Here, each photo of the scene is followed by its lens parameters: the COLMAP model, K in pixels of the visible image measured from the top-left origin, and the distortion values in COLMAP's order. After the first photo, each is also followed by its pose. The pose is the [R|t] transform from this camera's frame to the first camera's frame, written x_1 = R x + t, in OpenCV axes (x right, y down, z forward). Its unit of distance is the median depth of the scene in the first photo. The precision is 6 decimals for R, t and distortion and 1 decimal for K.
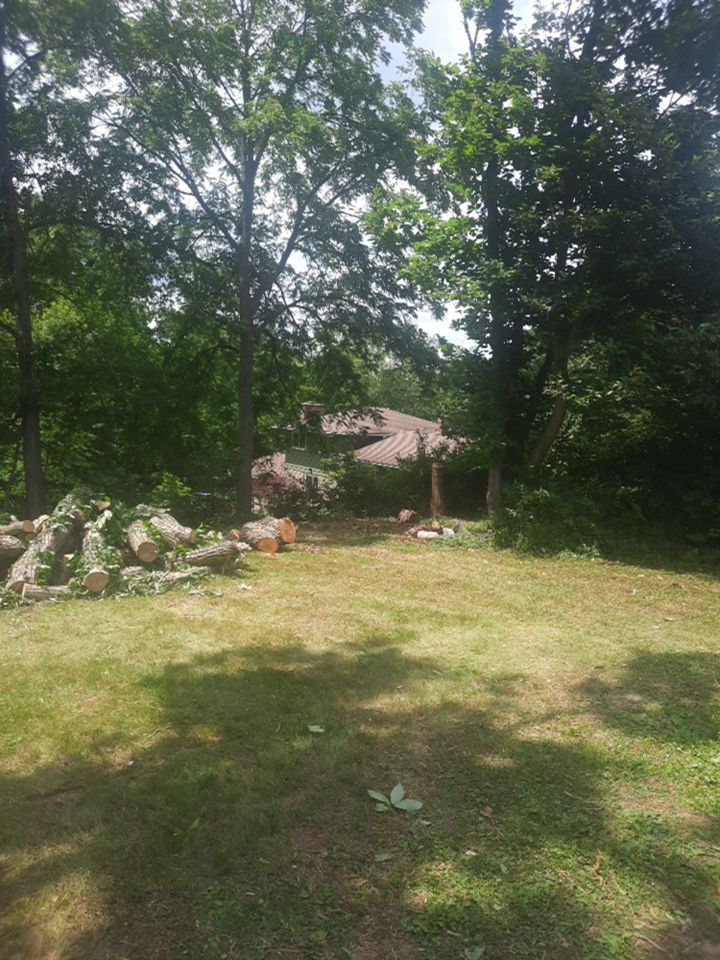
lens RADIAL K [[716.6, 0, 354.7], [0, 716.6, 481.5], [0, 0, 1]] dist [0.051473, -0.032220]
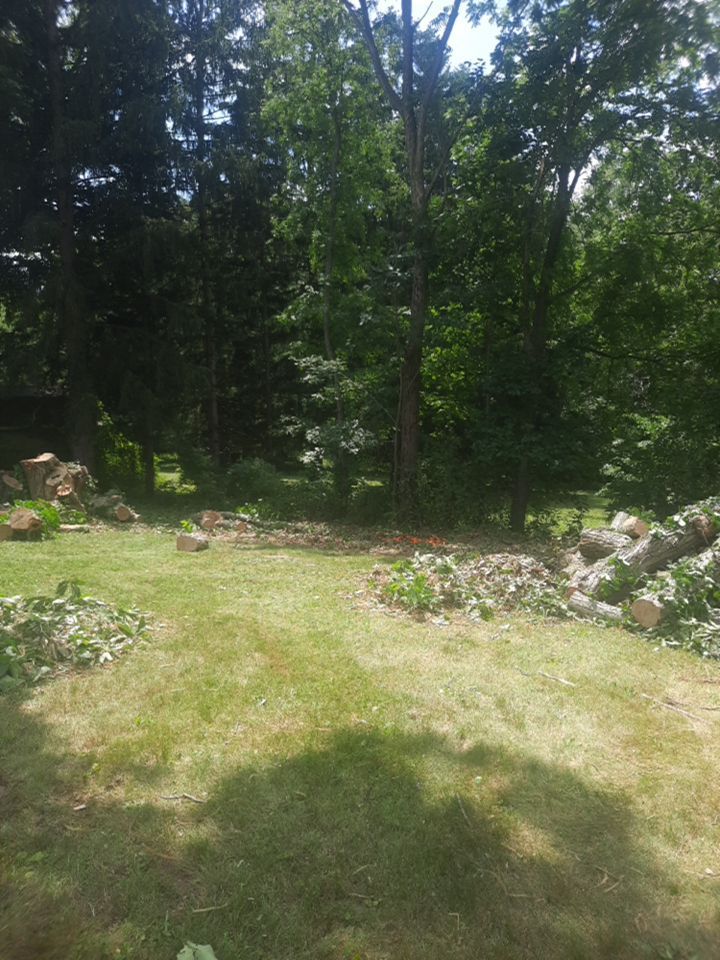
lens RADIAL K [[716.6, 0, 362.0], [0, 716.6, 471.6], [0, 0, 1]] dist [0.051473, -0.032220]
pose [[0.322950, 0.065267, -0.944163, 0.215703], [-0.098151, 0.994550, 0.035178, 0.002437], [0.941313, 0.081310, 0.327596, 0.491995]]
